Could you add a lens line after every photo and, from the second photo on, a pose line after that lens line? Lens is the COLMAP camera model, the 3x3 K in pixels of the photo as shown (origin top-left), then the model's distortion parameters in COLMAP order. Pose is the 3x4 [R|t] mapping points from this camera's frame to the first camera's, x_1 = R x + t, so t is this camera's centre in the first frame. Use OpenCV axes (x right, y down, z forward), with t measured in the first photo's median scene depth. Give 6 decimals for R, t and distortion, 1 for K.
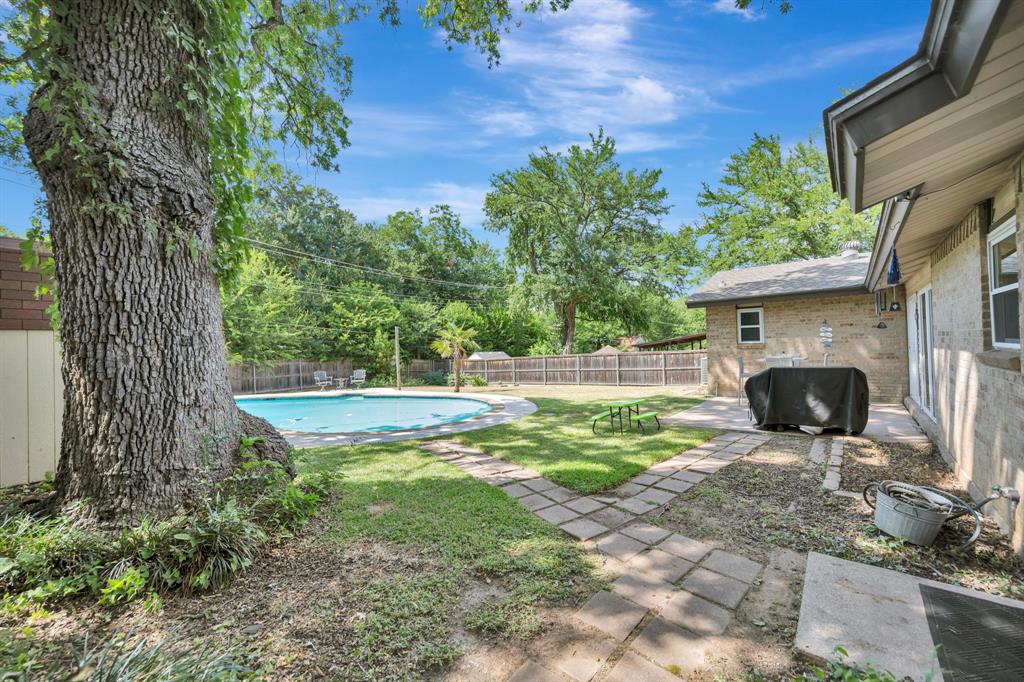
lens RADIAL K [[406.5, 0, 517.6], [0, 406.5, 339.8], [0, 0, 1]] dist [-0.003316, 0.000595]
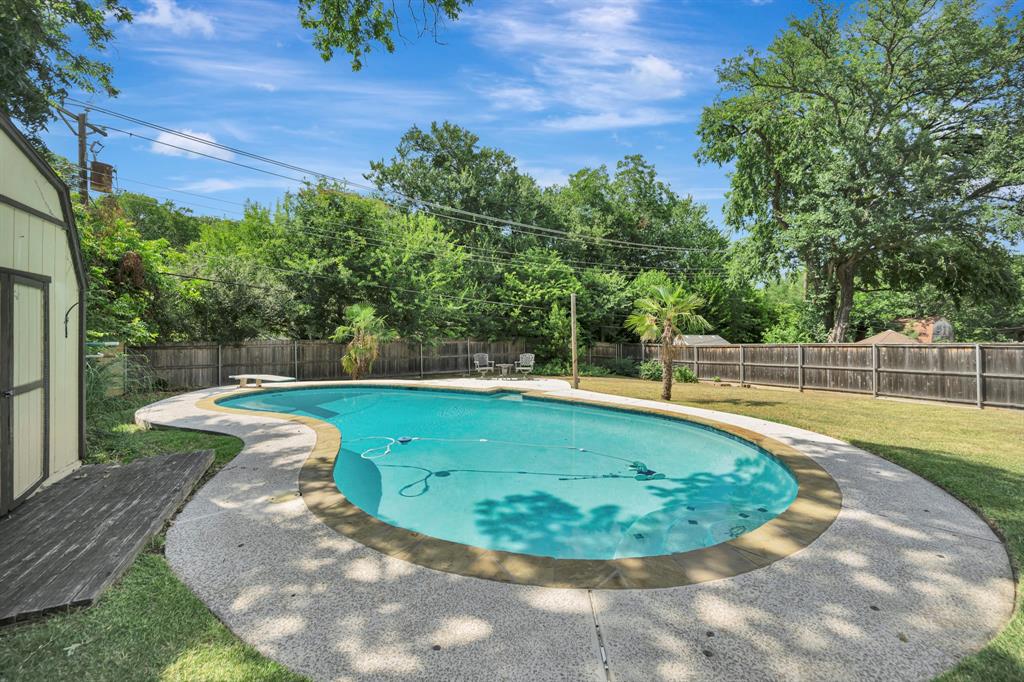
lens RADIAL K [[406.5, 0, 515.5], [0, 406.5, 326.6], [0, 0, 1]] dist [-0.003316, 0.000595]
pose [[0.902235, 0.017216, -0.430902, -0.058582], [-0.012469, 0.999826, 0.013840, 0.009096], [0.431065, -0.007114, 0.902293, 0.220179]]
